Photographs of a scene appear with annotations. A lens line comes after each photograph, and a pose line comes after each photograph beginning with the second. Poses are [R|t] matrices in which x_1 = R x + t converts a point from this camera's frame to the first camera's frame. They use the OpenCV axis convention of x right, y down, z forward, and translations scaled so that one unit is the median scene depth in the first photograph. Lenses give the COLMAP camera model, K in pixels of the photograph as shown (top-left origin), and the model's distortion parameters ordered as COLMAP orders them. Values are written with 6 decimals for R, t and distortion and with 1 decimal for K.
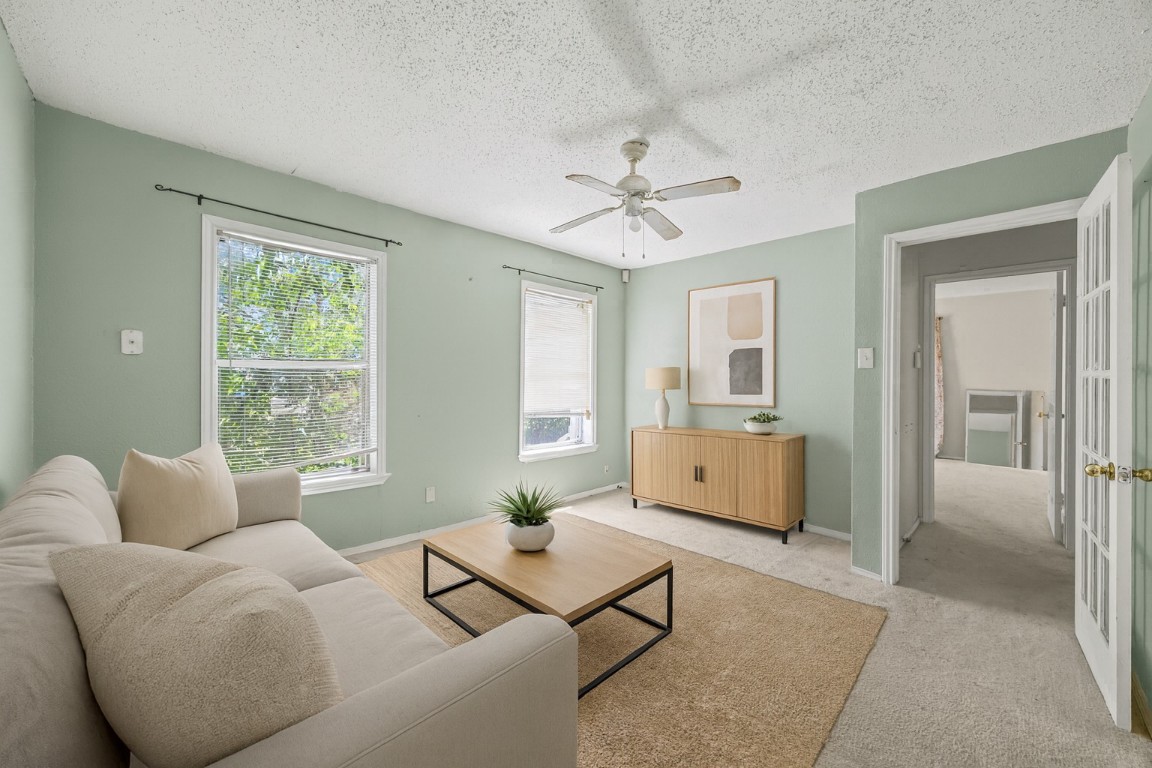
lens RADIAL K [[451.0, 0, 572.6], [0, 451.0, 385.6], [0, 0, 1]] dist [-0.000950, 0.000515]
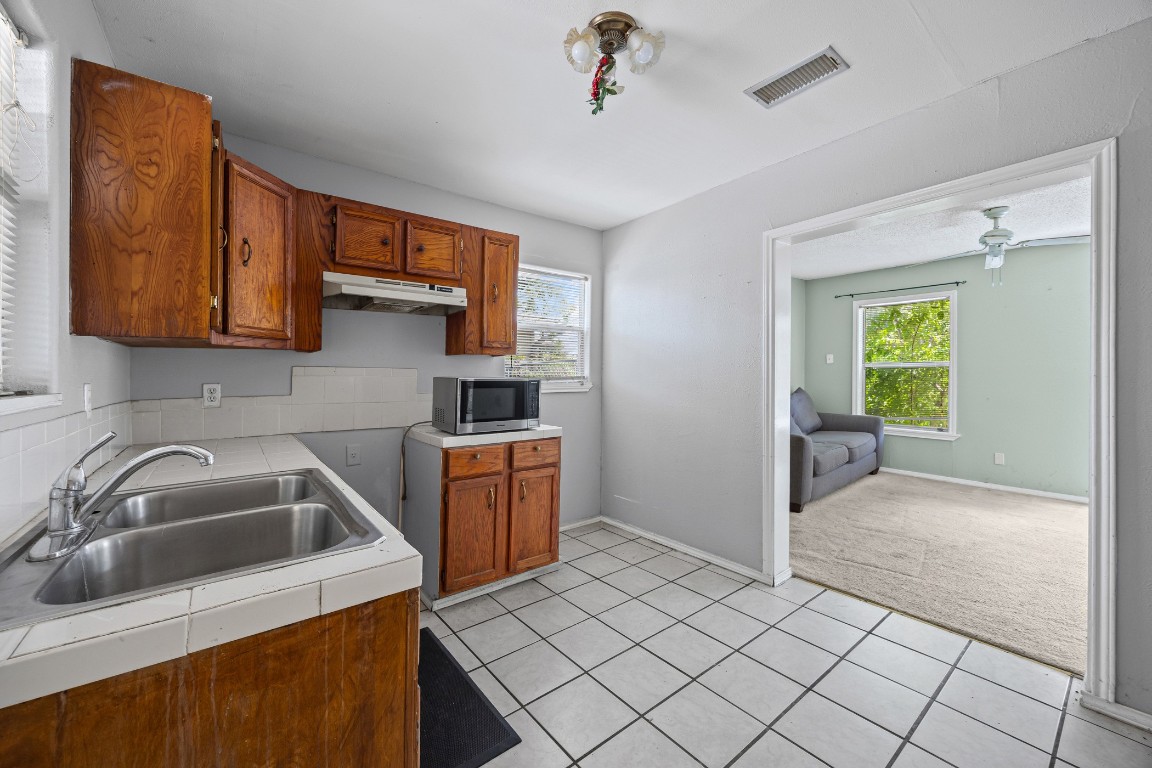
lens RADIAL K [[451.0, 0, 564.3], [0, 451.0, 379.3], [0, 0, 1]] dist [-0.000950, 0.000515]
pose [[-0.122217, 0.009603, -0.992457, 1.488728], [-0.001413, 0.999950, 0.009850, -0.003491], [0.992502, 0.002607, -0.122197, -0.152568]]
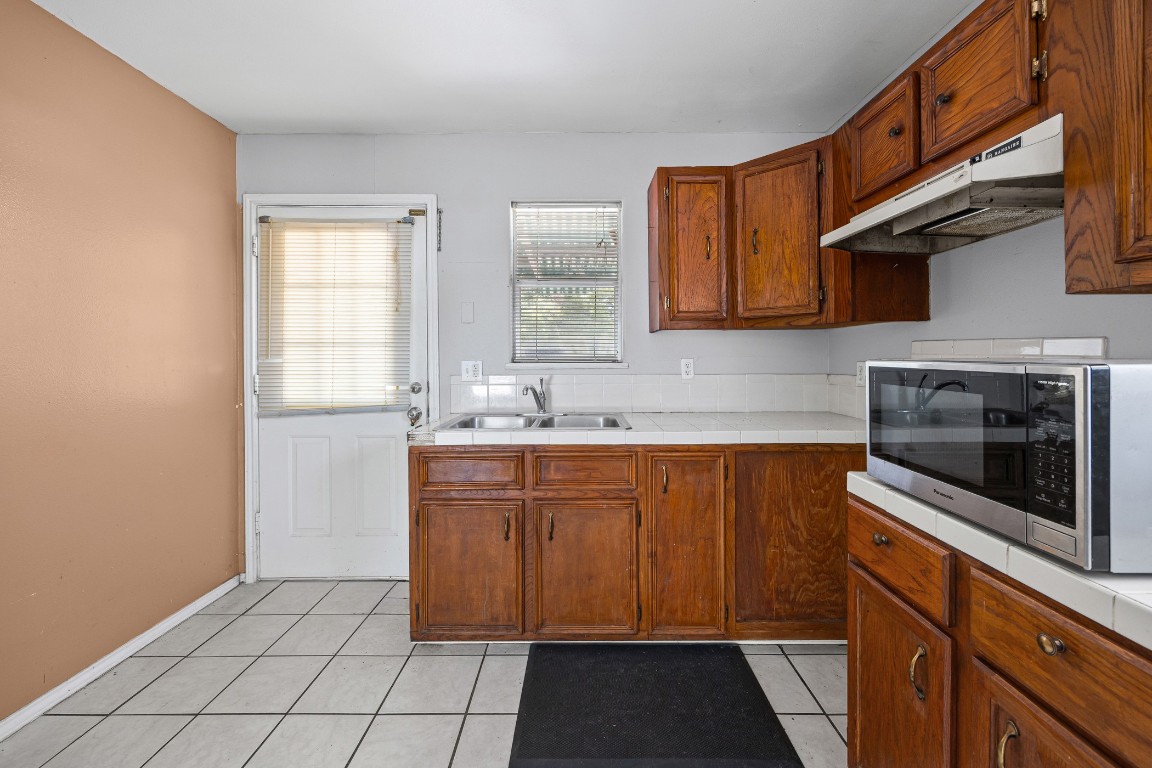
lens RADIAL K [[451.0, 0, 571.1], [0, 451.0, 355.0], [0, 0, 1]] dist [-0.000950, 0.000515]
pose [[-0.695967, -0.004469, 0.718059, 0.512486], [0.000417, 0.999978, 0.006628, -0.004958], [-0.718073, 0.004913, -0.695950, 0.038754]]
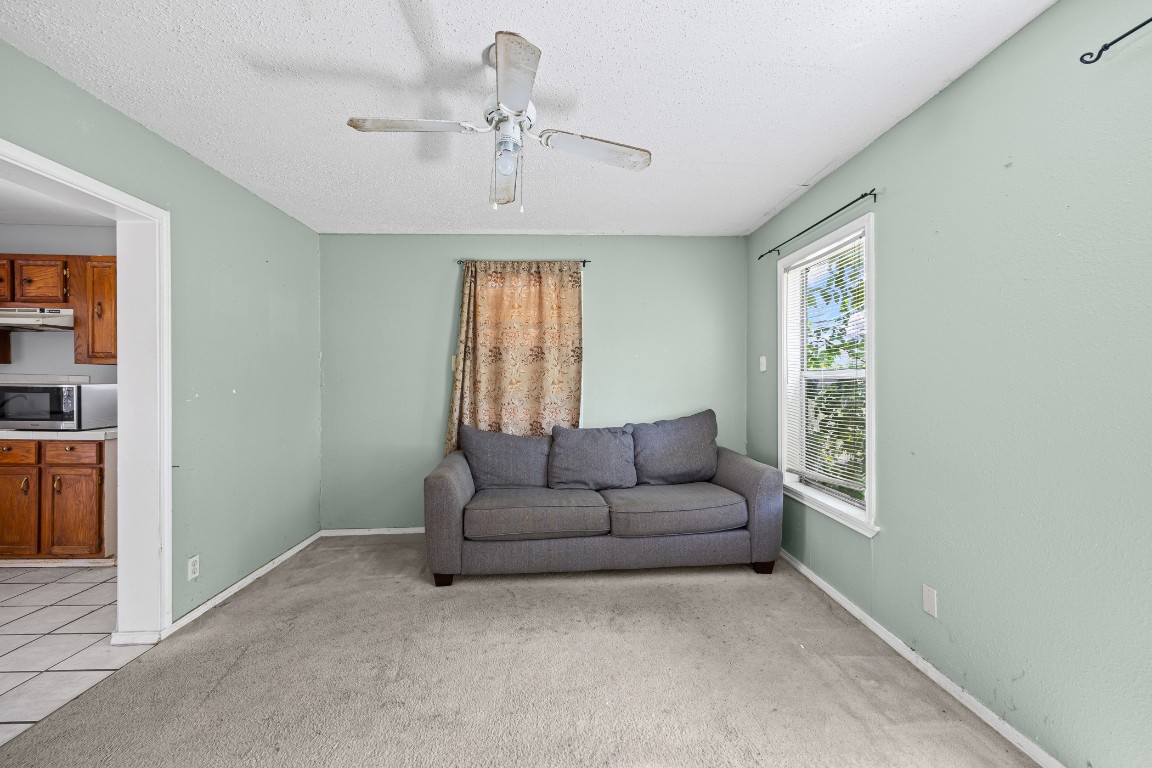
lens RADIAL K [[451.0, 0, 576.1], [0, 451.0, 384.2], [0, 0, 1]] dist [-0.000950, 0.000515]
pose [[-0.667149, -0.003738, -0.744915, 0.499297], [-0.015483, 0.999841, 0.008850, -0.026822], [0.744763, 0.017438, -0.667101, 1.327090]]
